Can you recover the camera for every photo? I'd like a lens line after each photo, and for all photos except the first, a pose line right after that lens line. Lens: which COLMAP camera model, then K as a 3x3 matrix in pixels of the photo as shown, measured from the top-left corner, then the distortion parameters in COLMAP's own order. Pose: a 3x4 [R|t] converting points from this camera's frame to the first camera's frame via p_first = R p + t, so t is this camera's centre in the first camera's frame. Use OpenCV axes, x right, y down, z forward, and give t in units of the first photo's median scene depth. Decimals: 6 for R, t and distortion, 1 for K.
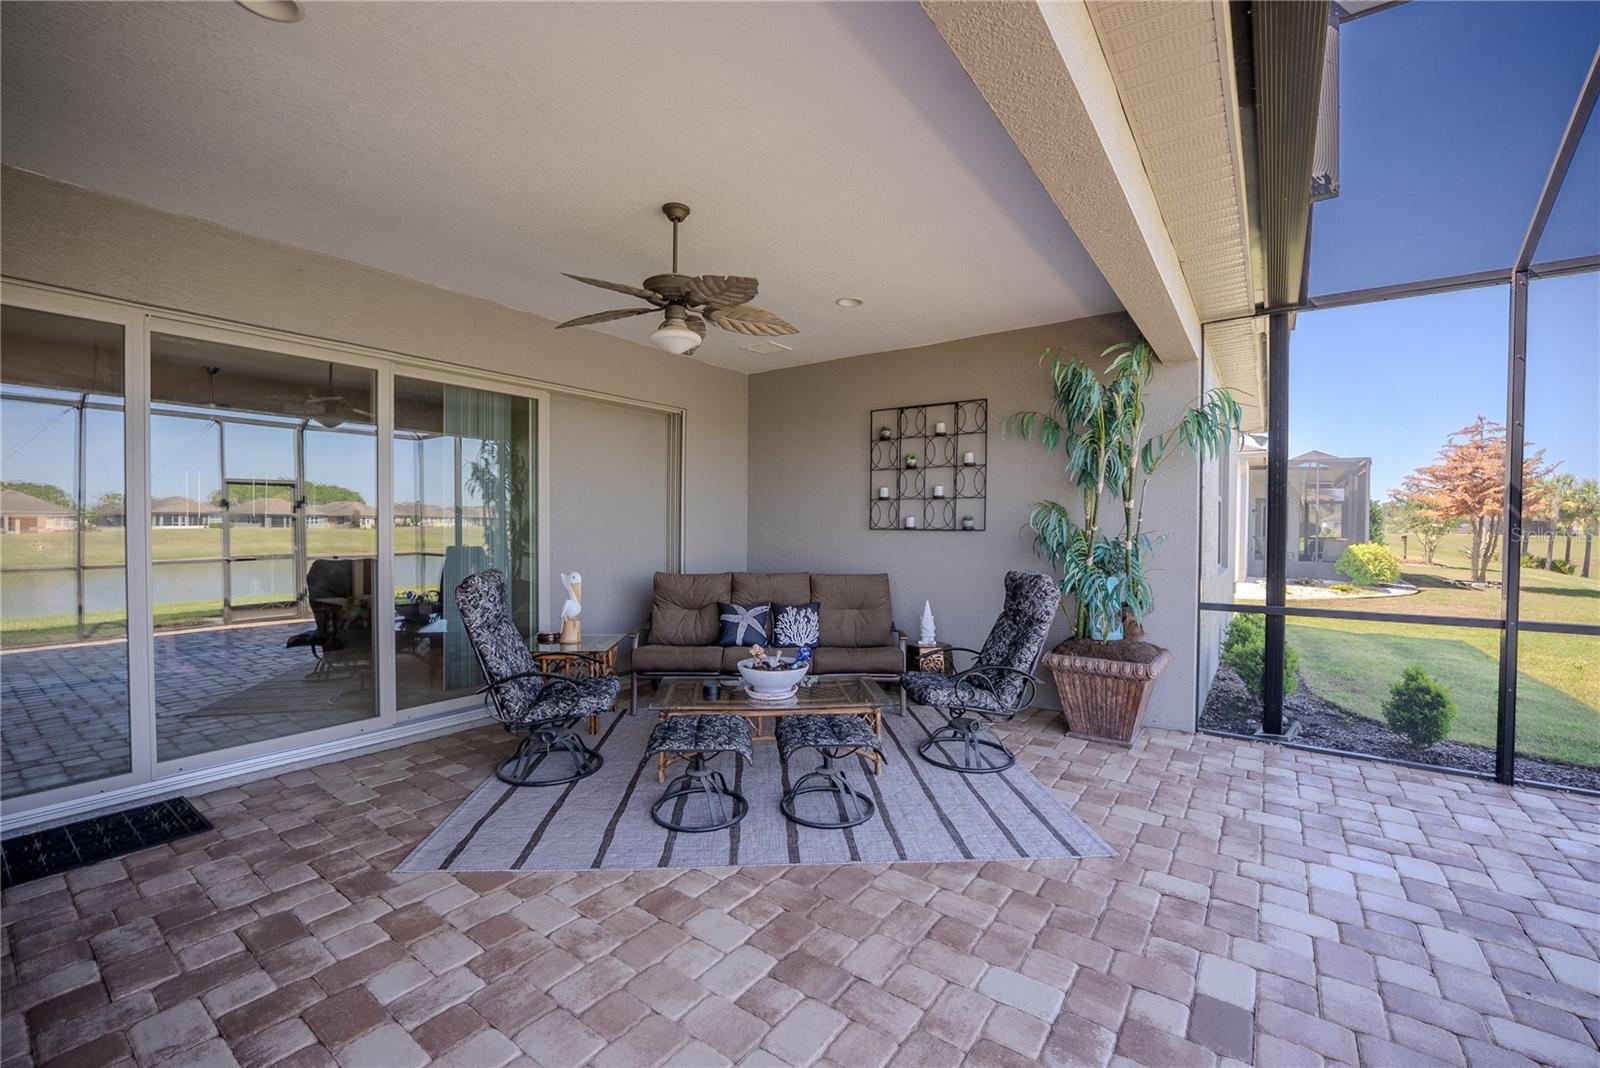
lens RADIAL K [[661.0, 0, 800.1], [0, 661.0, 537.8], [0, 0, 1]] dist [-0.028281, 0.003433]
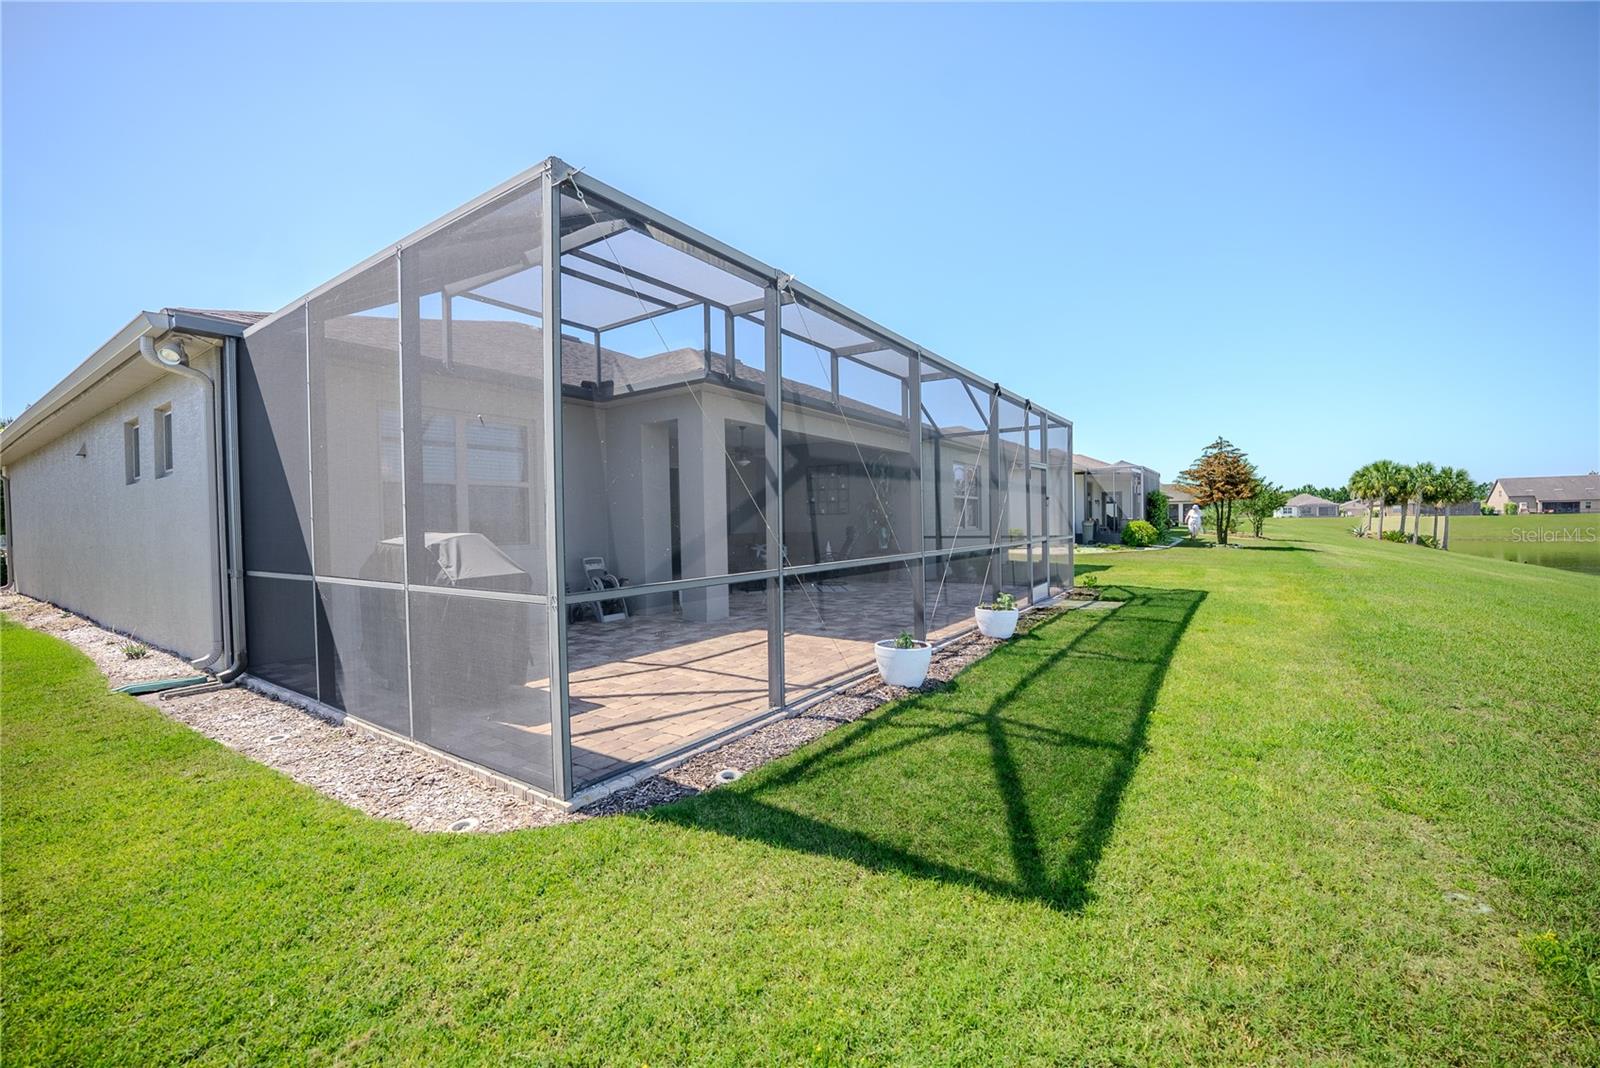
lens RADIAL K [[661.0, 0, 800.1], [0, 661.0, 537.8], [0, 0, 1]] dist [-0.028281, 0.003433]
pose [[0.999544, -0.024632, 0.017442, 0.044268], [0.024584, 0.999693, 0.002937, 0.099634], [-0.017509, -0.002506, 0.999844, -2.278160]]
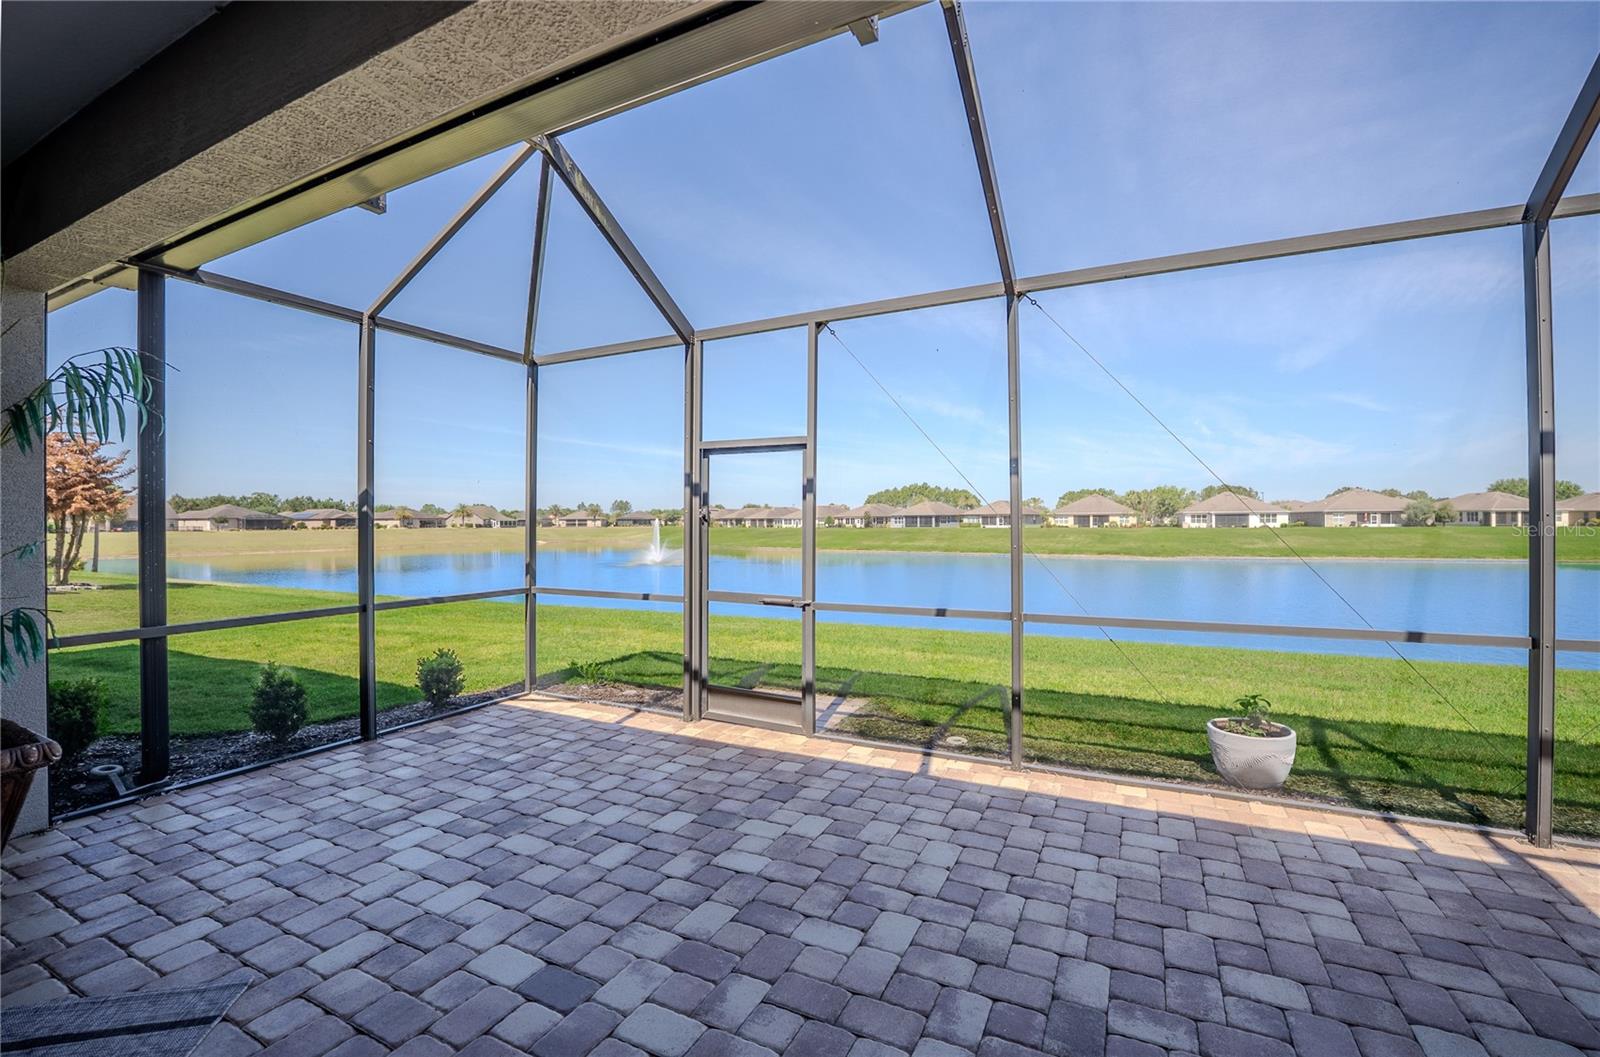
lens RADIAL K [[674.4, 0, 808.7], [0, 674.4, 524.7], [0, 0, 1]] dist [-0.024717, 0.000563]
pose [[-0.167713, -0.006791, 0.985813, -0.248429], [0.024533, 0.999638, 0.011060, -0.013441], [-0.985531, 0.026040, -0.167485, 0.358932]]
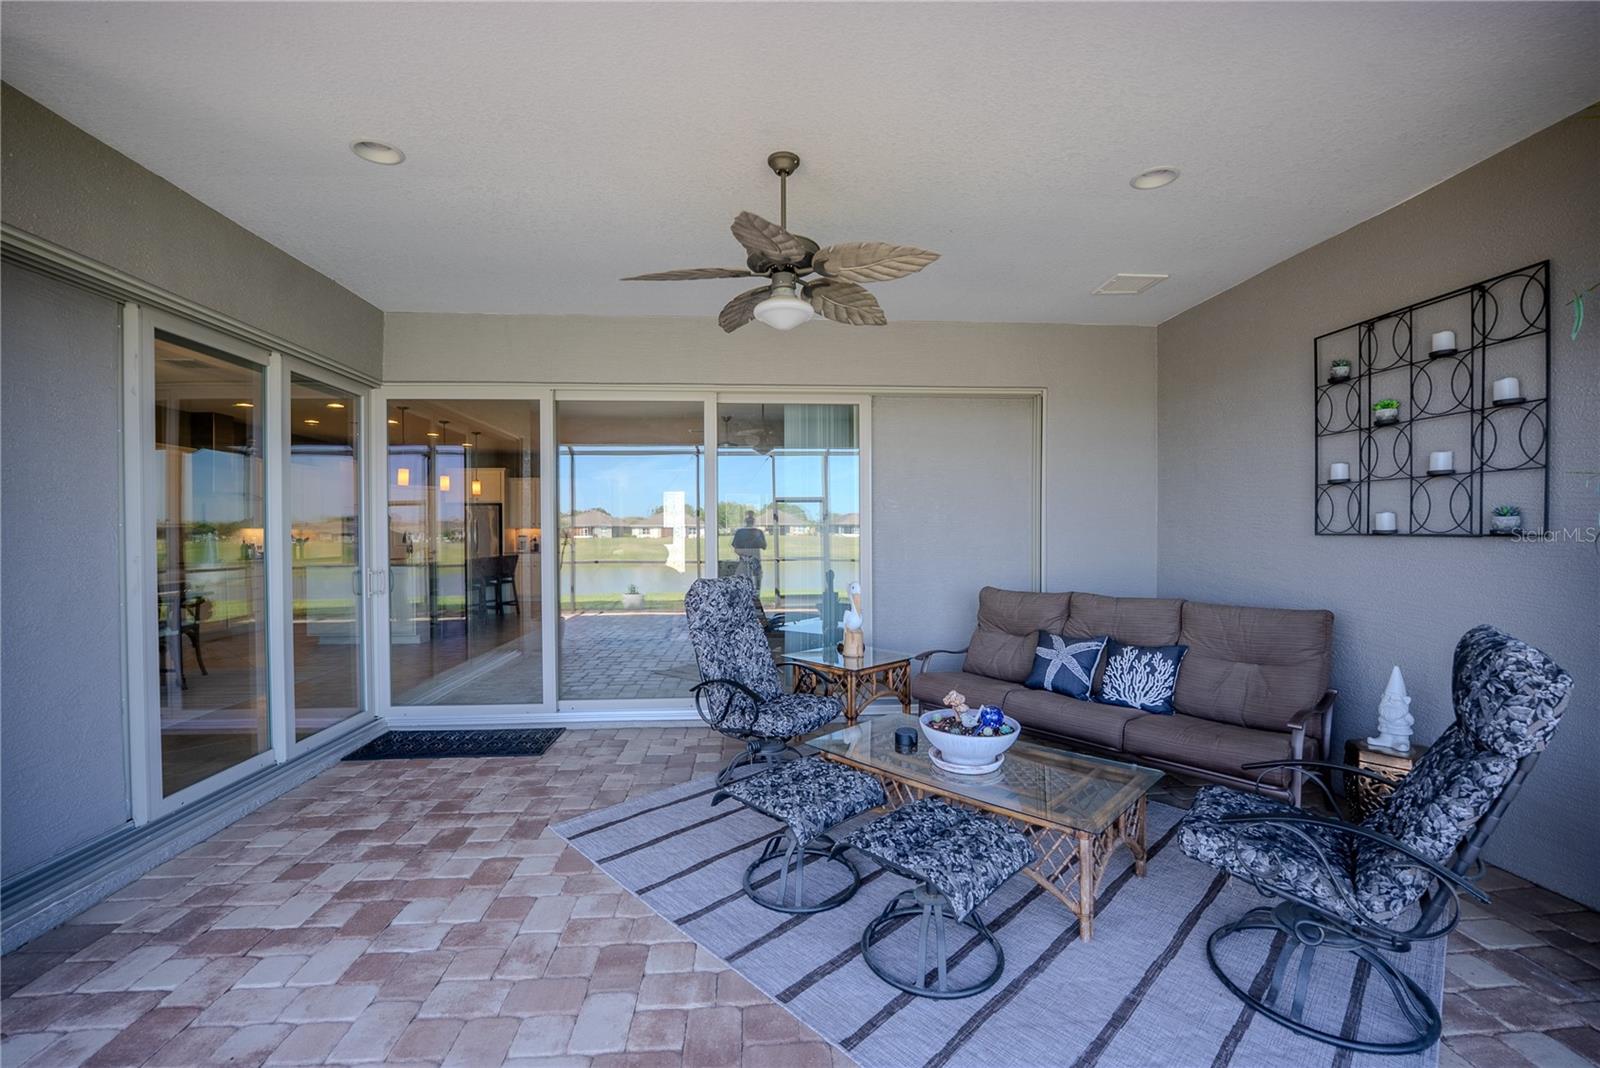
lens RADIAL K [[661.0, 0, 800.1], [0, 661.0, 537.8], [0, 0, 1]] dist [-0.028281, 0.003433]
pose [[0.641078, -0.001502, -0.767475, 0.392468], [-0.006048, 0.999957, -0.007009, -0.004745], [0.767452, 0.009135, 0.641041, 0.391314]]
